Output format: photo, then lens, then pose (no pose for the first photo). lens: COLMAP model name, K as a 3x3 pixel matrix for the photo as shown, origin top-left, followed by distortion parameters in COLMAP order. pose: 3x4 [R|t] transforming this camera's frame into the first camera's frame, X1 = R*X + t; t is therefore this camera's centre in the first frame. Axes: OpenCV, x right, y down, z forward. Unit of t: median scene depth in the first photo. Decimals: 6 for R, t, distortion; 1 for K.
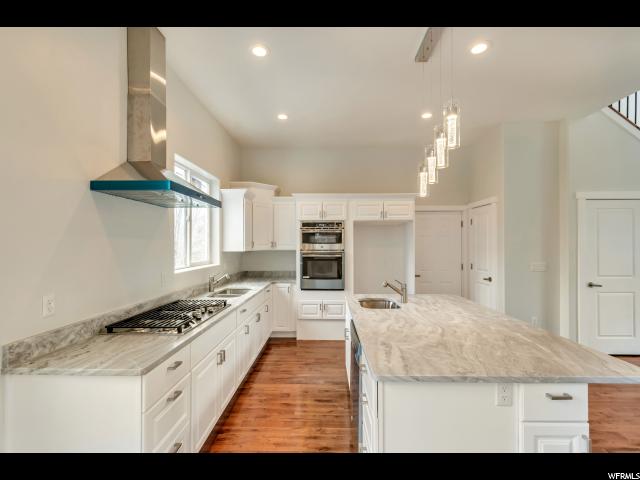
lens RADIAL K [[294.4, 0, 322.6], [0, 294.4, 241.9], [0, 0, 1]] dist [0.009037, -0.002767]
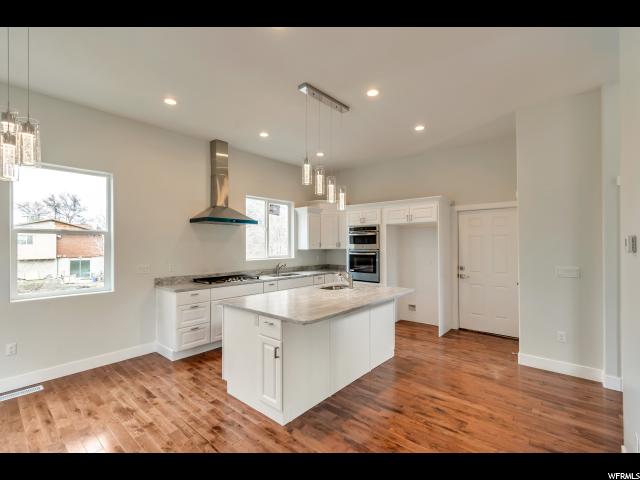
lens RADIAL K [[294.4, 0, 323.6], [0, 294.4, 244.6], [0, 0, 1]] dist [0.009037, -0.002767]
pose [[0.775312, 0.000126, -0.631578, 0.662053], [0.005554, 0.999960, 0.007017, -0.001694], [0.631554, -0.008948, 0.775280, -0.076655]]
